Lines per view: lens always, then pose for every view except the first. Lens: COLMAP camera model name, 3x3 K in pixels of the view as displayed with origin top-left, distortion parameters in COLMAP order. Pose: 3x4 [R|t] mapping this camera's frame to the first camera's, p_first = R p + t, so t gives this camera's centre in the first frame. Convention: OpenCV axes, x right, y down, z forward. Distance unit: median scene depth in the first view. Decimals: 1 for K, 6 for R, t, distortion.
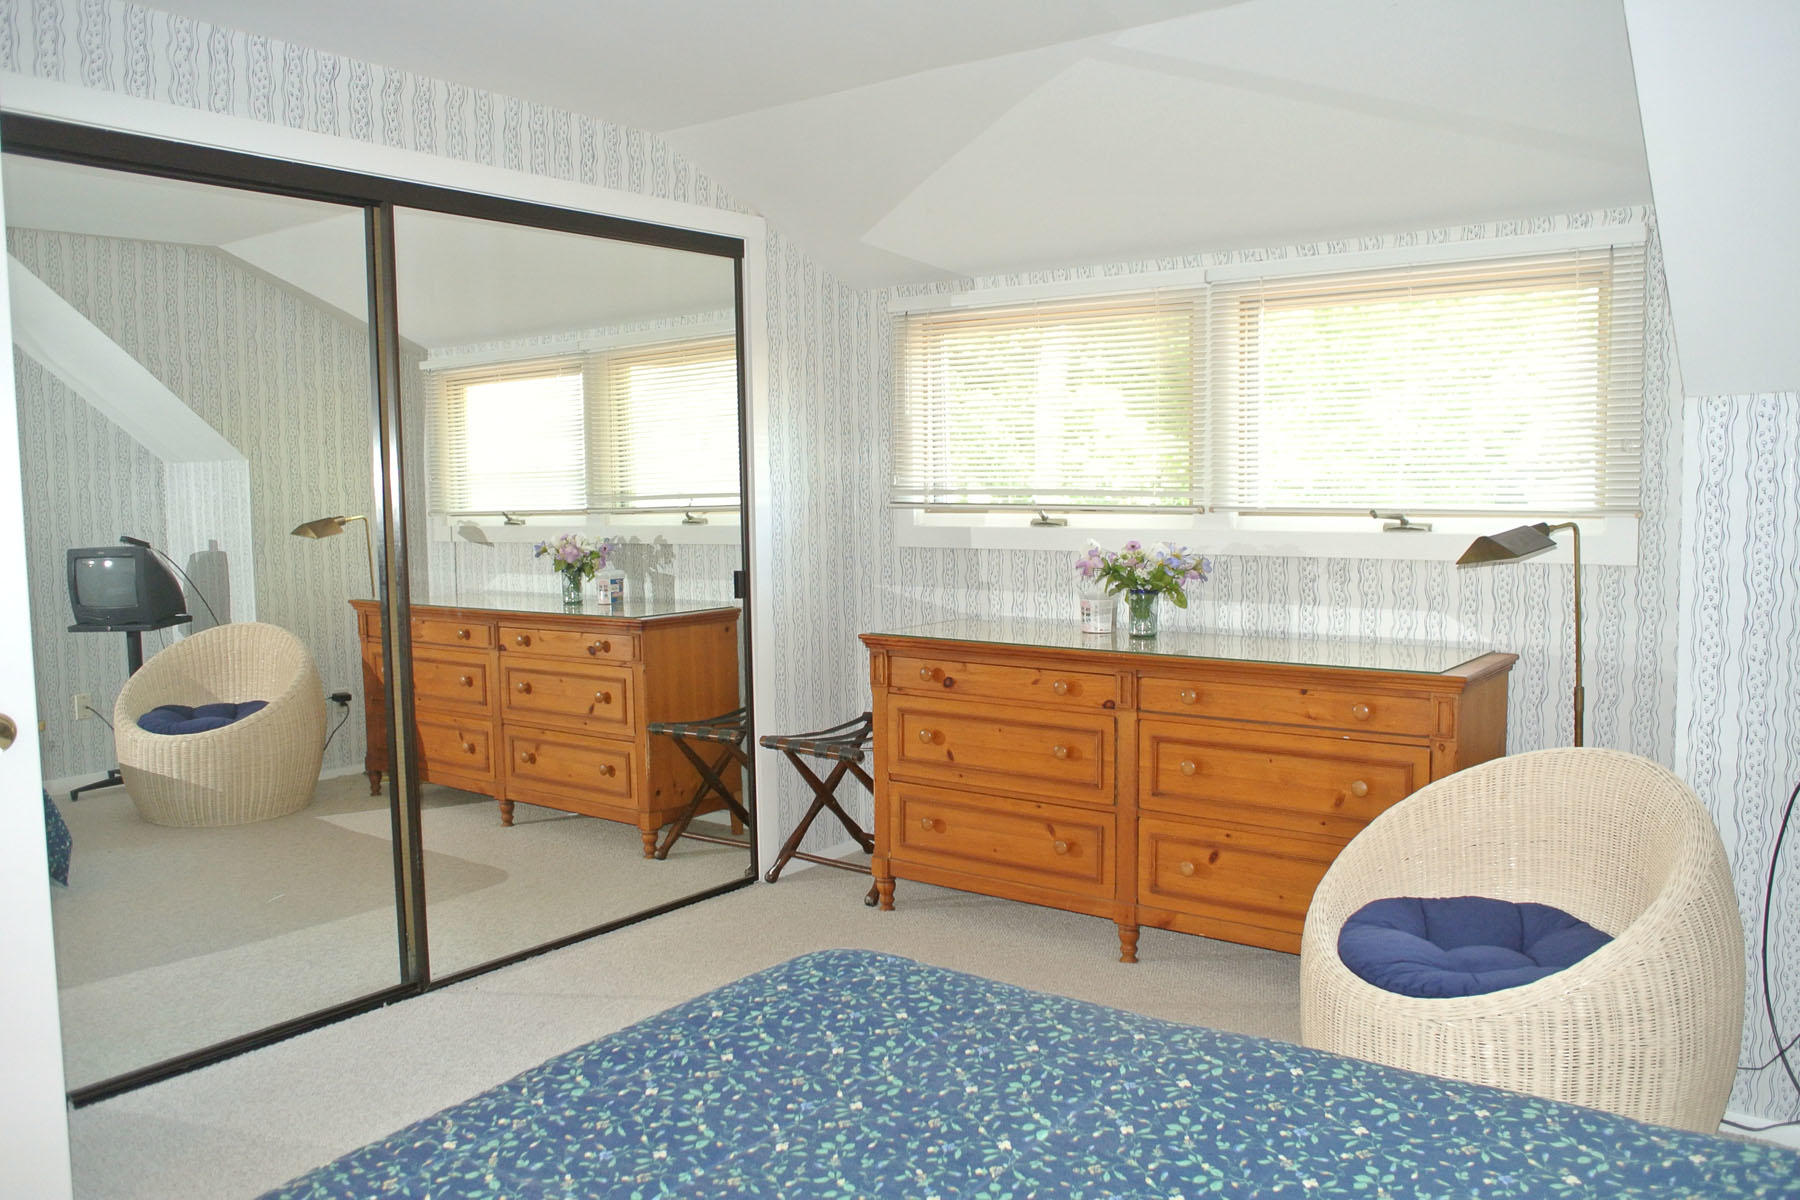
lens RADIAL K [[1385.7, 0, 900.0], [0, 1385.7, 600.0], [0, 0, 1]] dist [-0.098264, 0.065311]
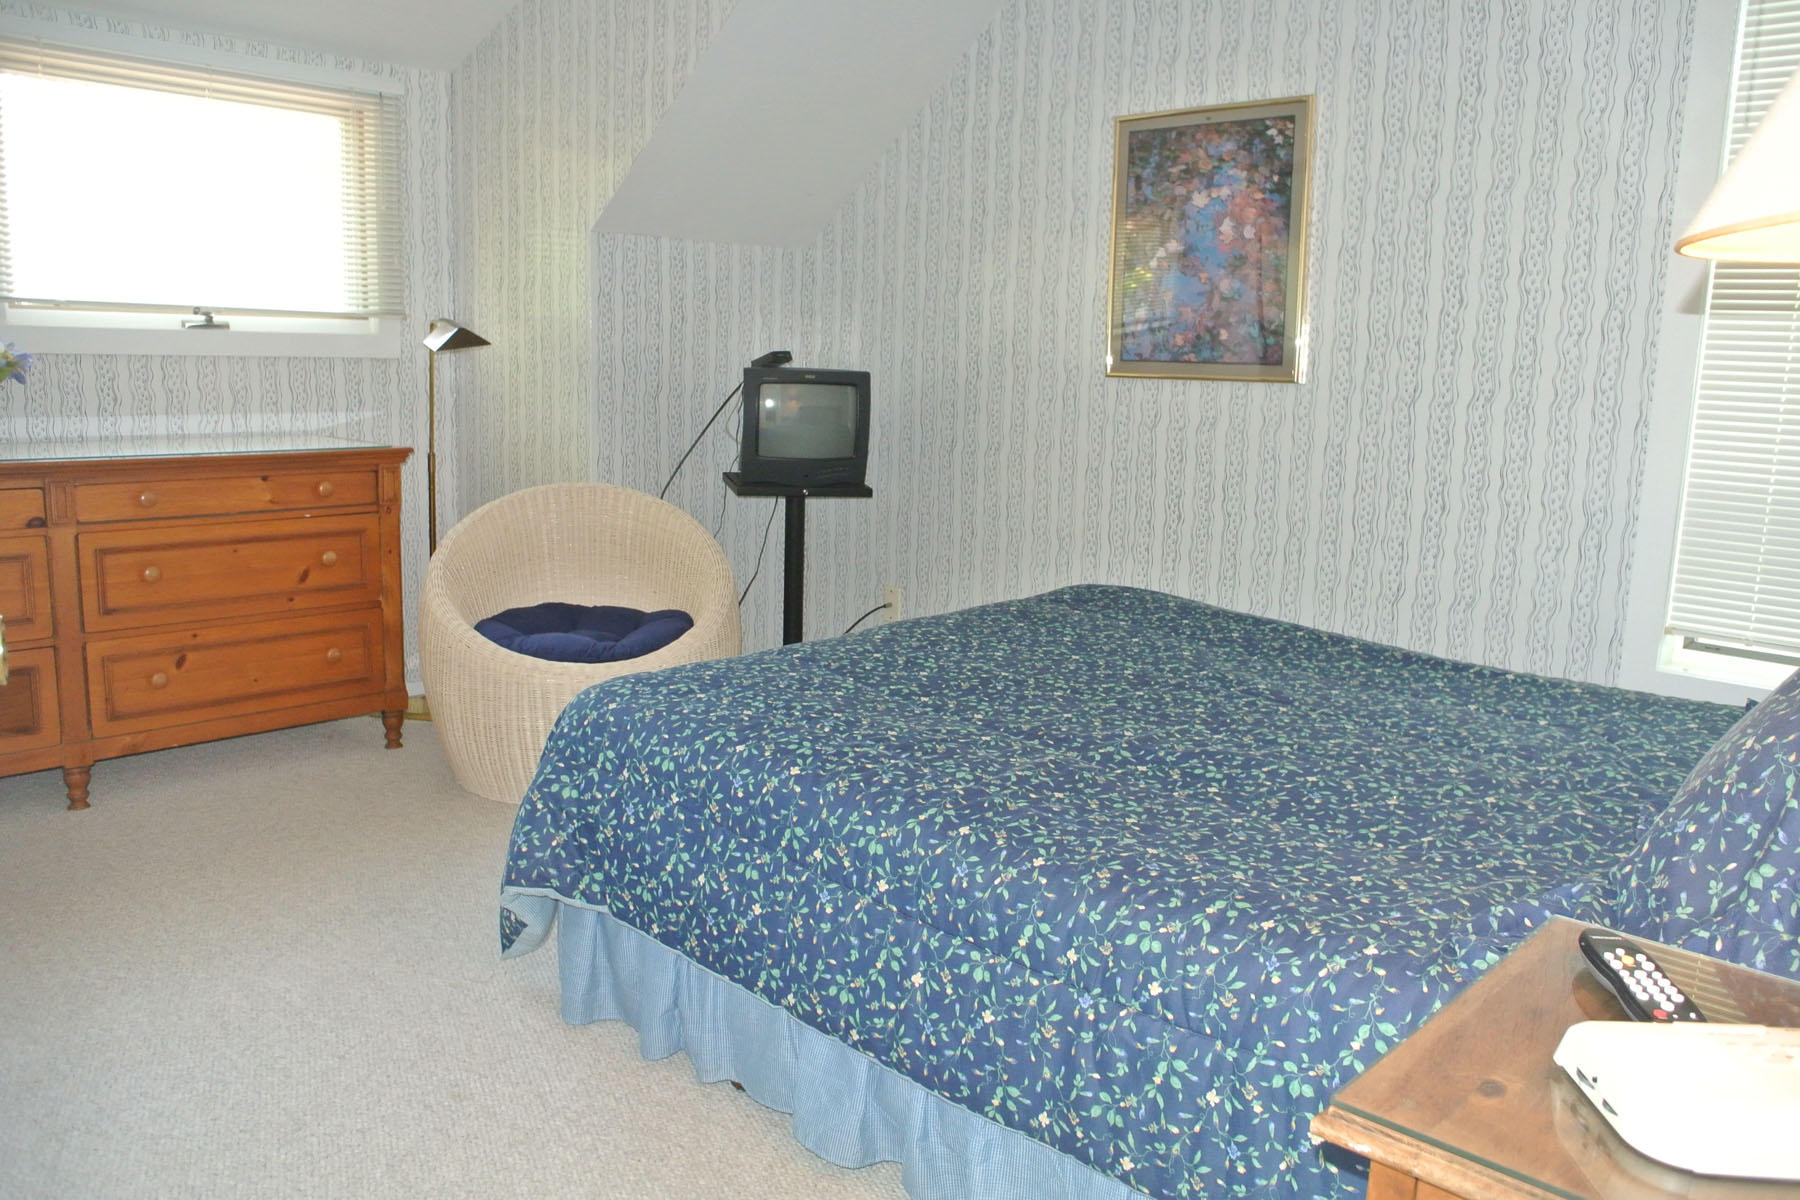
lens RADIAL K [[1385.7, 0, 900.0], [0, 1385.7, 600.0], [0, 0, 1]] dist [-0.098264, 0.065311]
pose [[0.096401, -0.161044, 0.982228, -0.637418], [0.046074, 0.986488, 0.157221, 0.016444], [-0.994276, 0.030099, 0.102518, 0.384837]]
